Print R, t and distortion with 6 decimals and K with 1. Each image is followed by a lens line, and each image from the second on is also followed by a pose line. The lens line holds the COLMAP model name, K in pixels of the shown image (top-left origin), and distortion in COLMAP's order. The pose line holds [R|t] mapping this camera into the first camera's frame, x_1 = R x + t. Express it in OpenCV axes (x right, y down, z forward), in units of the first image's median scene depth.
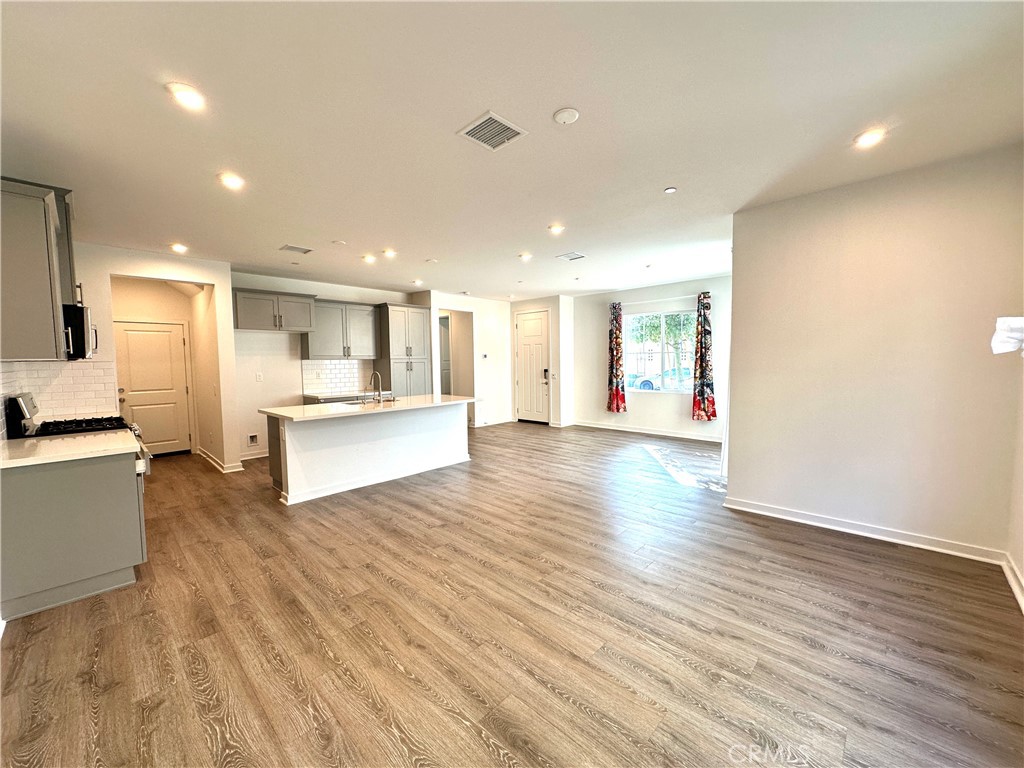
lens RADIAL K [[407.9, 0, 515.8], [0, 407.9, 382.7], [0, 0, 1]] dist [-0.002446, 0.000354]
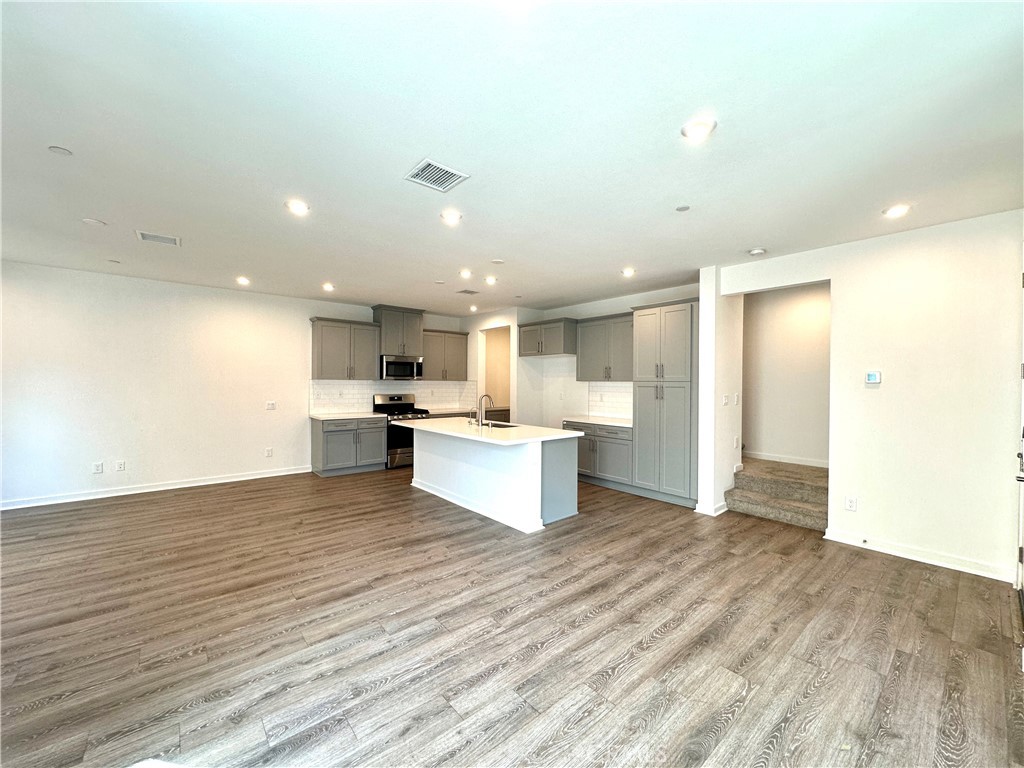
lens RADIAL K [[407.9, 0, 514.0], [0, 407.9, 383.9], [0, 0, 1]] dist [-0.002446, 0.000354]
pose [[-0.106778, 0.017039, -0.994137, 0.624372], [-0.062126, 0.997785, 0.023774, -0.078993], [0.992340, 0.064301, -0.105483, 1.168184]]
